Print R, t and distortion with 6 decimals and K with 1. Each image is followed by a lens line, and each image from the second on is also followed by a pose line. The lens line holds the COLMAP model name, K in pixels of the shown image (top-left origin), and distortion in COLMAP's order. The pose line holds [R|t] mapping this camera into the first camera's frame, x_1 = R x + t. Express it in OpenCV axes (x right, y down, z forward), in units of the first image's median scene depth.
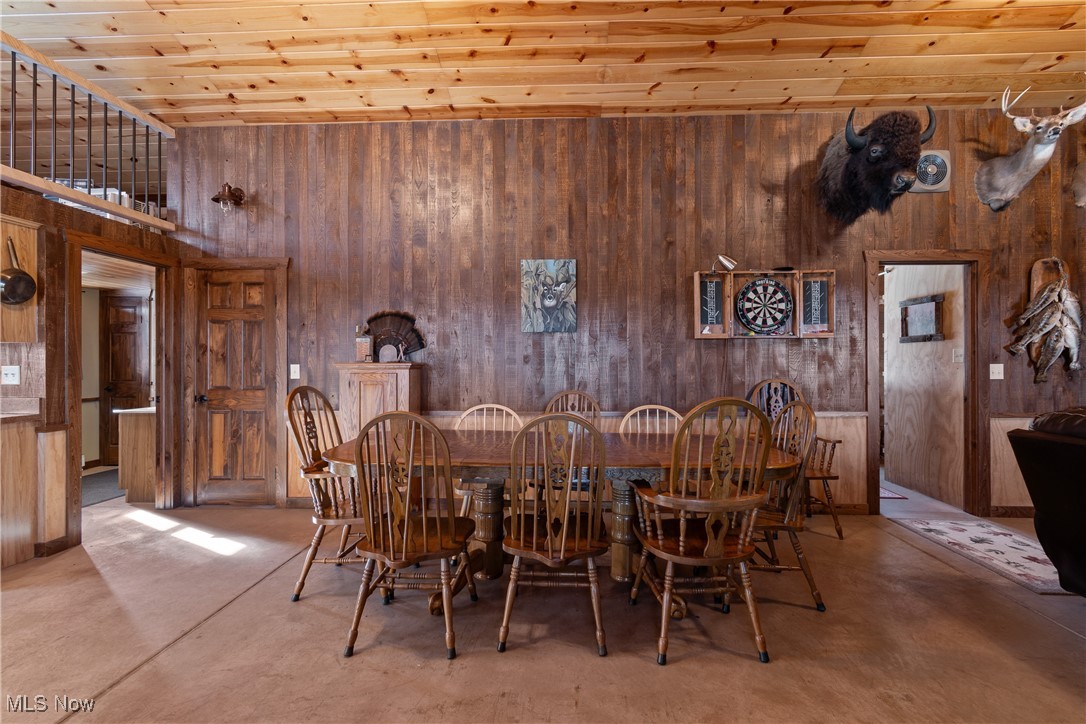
lens RADIAL K [[499.4, 0, 544.1], [0, 499.4, 362.0], [0, 0, 1]] dist [0.000783, 0.000113]
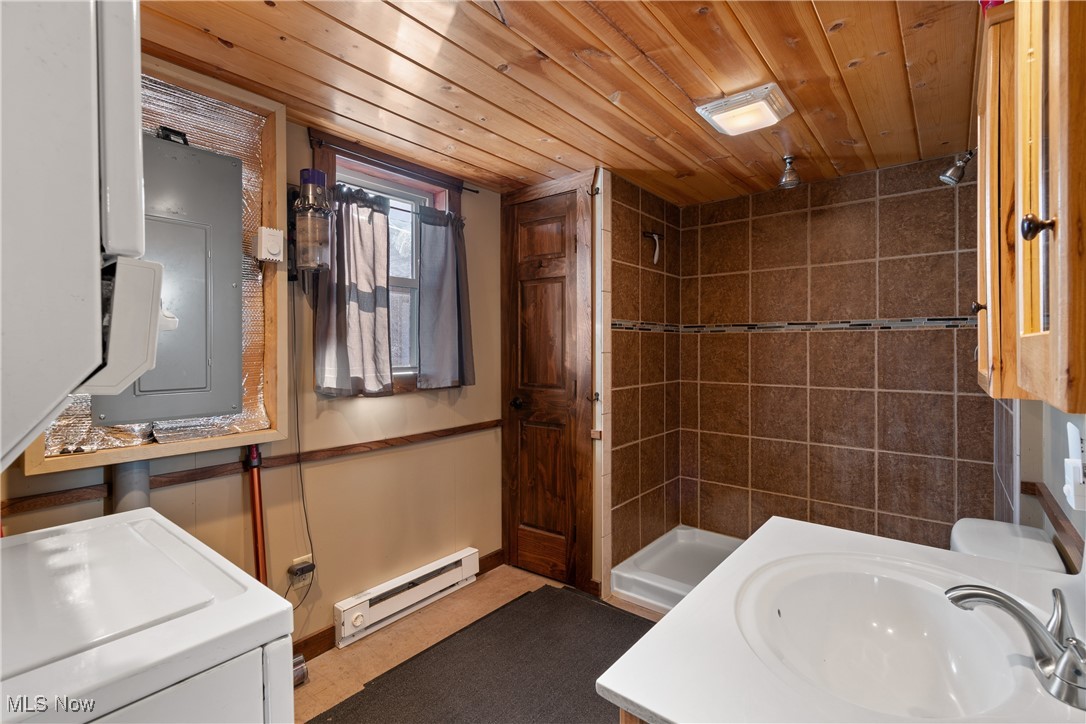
lens RADIAL K [[499.4, 0, 542.9], [0, 499.4, 354.8], [0, 0, 1]] dist [0.000783, 0.000113]
pose [[0.801558, 0.008309, -0.597859, -0.574201], [-0.000784, 0.999917, 0.012846, 0.003252], [0.597916, -0.009828, 0.801499, 0.642921]]
